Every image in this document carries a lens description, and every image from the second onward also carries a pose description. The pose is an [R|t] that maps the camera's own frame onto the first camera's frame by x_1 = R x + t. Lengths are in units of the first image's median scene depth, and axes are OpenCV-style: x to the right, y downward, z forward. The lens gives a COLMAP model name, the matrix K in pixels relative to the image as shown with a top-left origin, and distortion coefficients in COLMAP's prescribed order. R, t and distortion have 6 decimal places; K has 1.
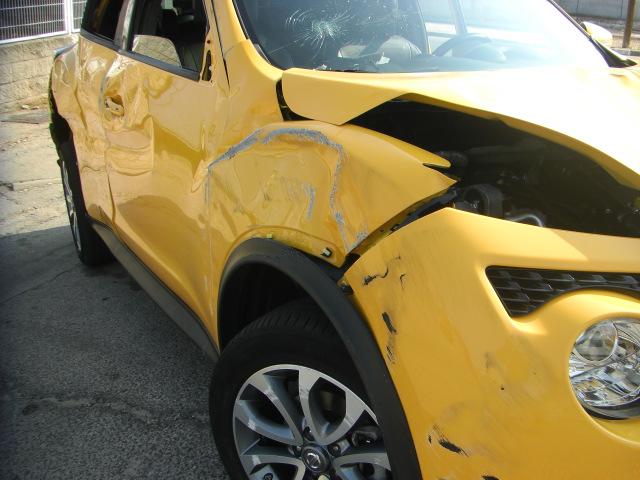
lens RADIAL K [[721.0, 0, 375.8], [0, 721.0, 272.0], [0, 0, 1]] dist [-0.173602, 0.067786]
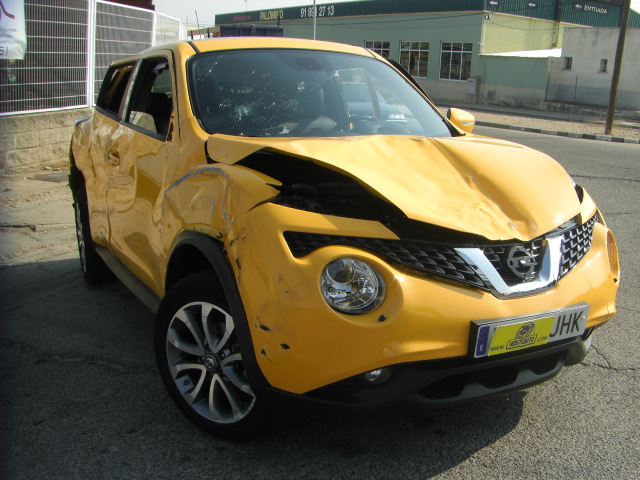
lens RADIAL K [[721.0, 0, 375.8], [0, 721.0, 272.0], [0, 0, 1]] dist [-0.173602, 0.067786]
pose [[0.999436, 0.029961, -0.015198, 0.315217], [-0.031464, 0.993344, -0.110803, 0.223567], [0.011777, 0.111218, 0.993726, -0.663351]]
